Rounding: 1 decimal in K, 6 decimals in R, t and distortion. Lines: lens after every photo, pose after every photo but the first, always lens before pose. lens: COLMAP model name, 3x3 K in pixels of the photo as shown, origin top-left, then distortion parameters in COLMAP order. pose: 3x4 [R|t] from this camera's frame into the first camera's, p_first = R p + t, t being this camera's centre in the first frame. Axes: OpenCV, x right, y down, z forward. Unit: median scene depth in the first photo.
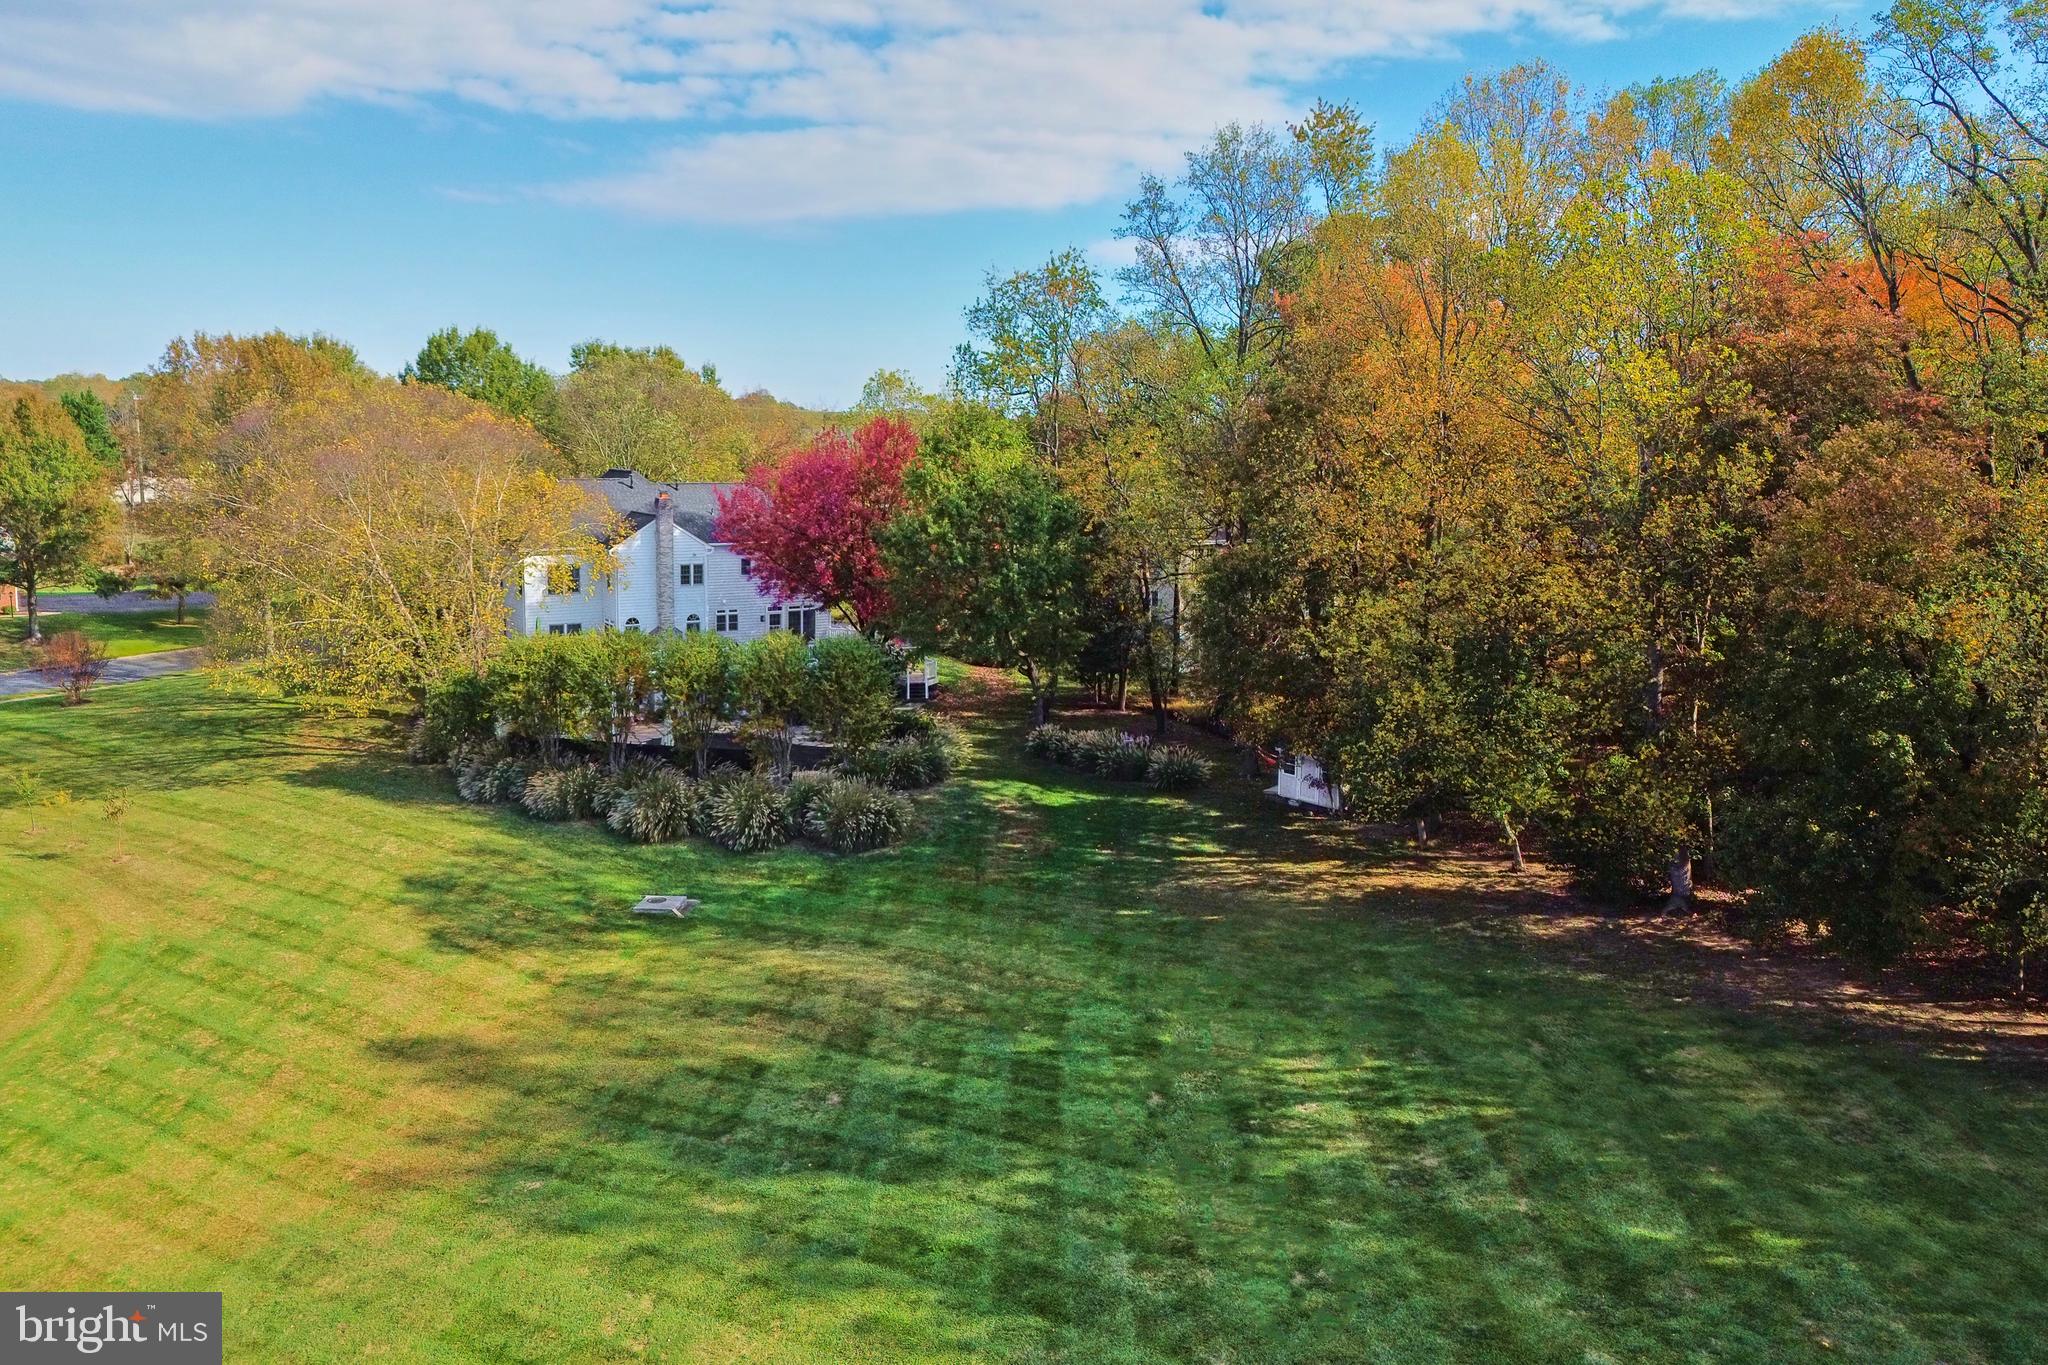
lens RADIAL K [[1443.0, 0, 1018.0], [0, 1443.0, 622.6], [0, 0, 1]] dist [0.068220, -0.053296]
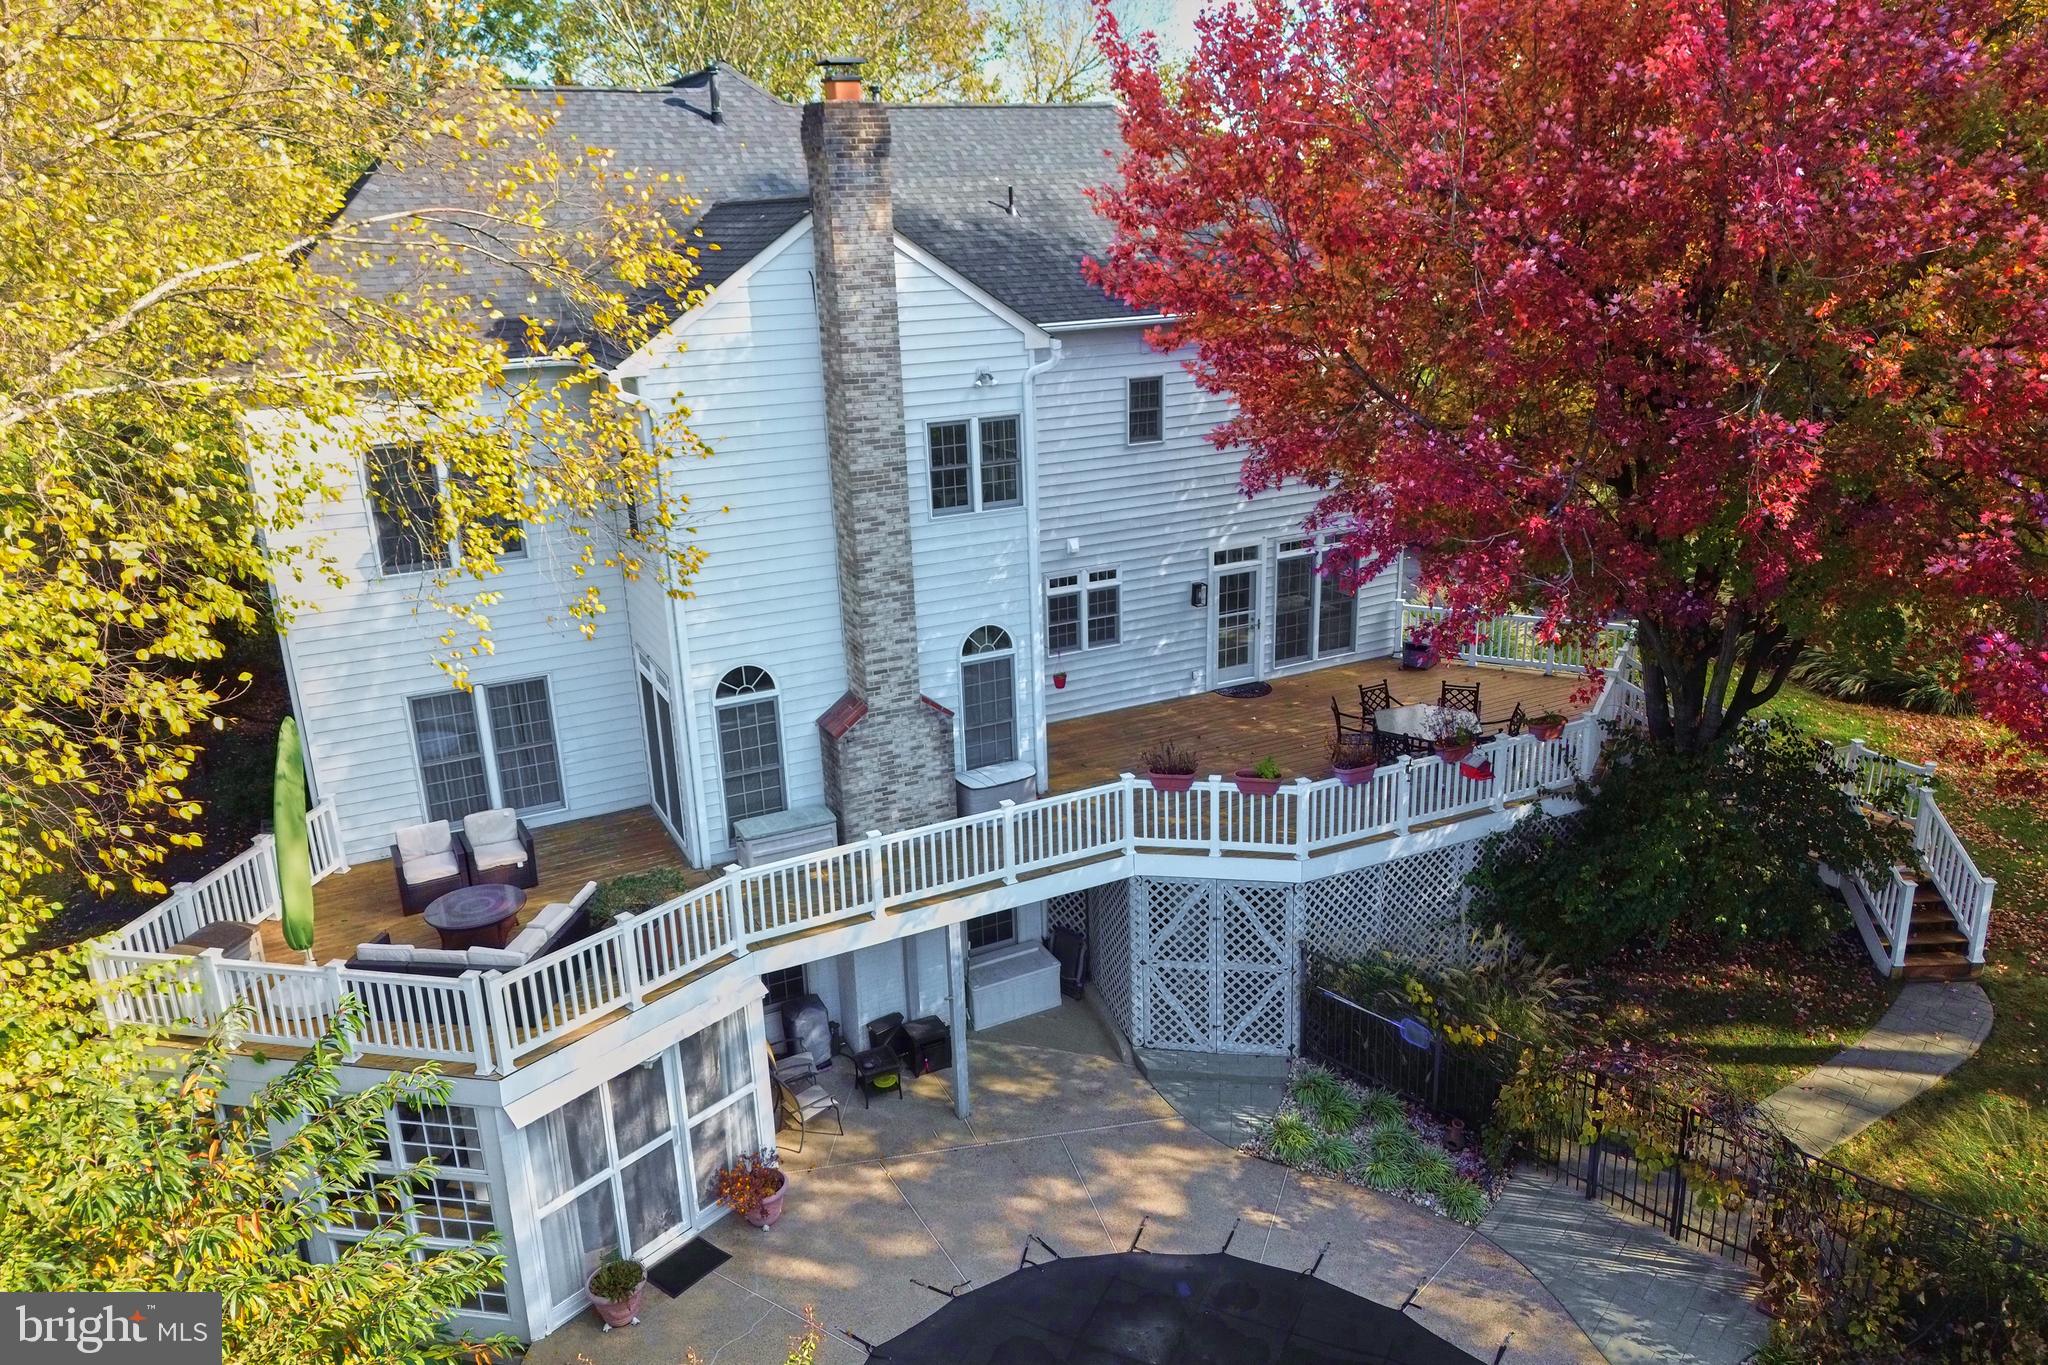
lens RADIAL K [[1443.0, 0, 1003.3], [0, 1443.0, 679.4], [0, 0, 1]] dist [0.068220, -0.053296]
pose [[0.993324, -0.012349, -0.114691, -0.194695], [0.033159, 0.982858, 0.181359, -0.041244], [0.110485, -0.183951, 0.976706, 0.766827]]
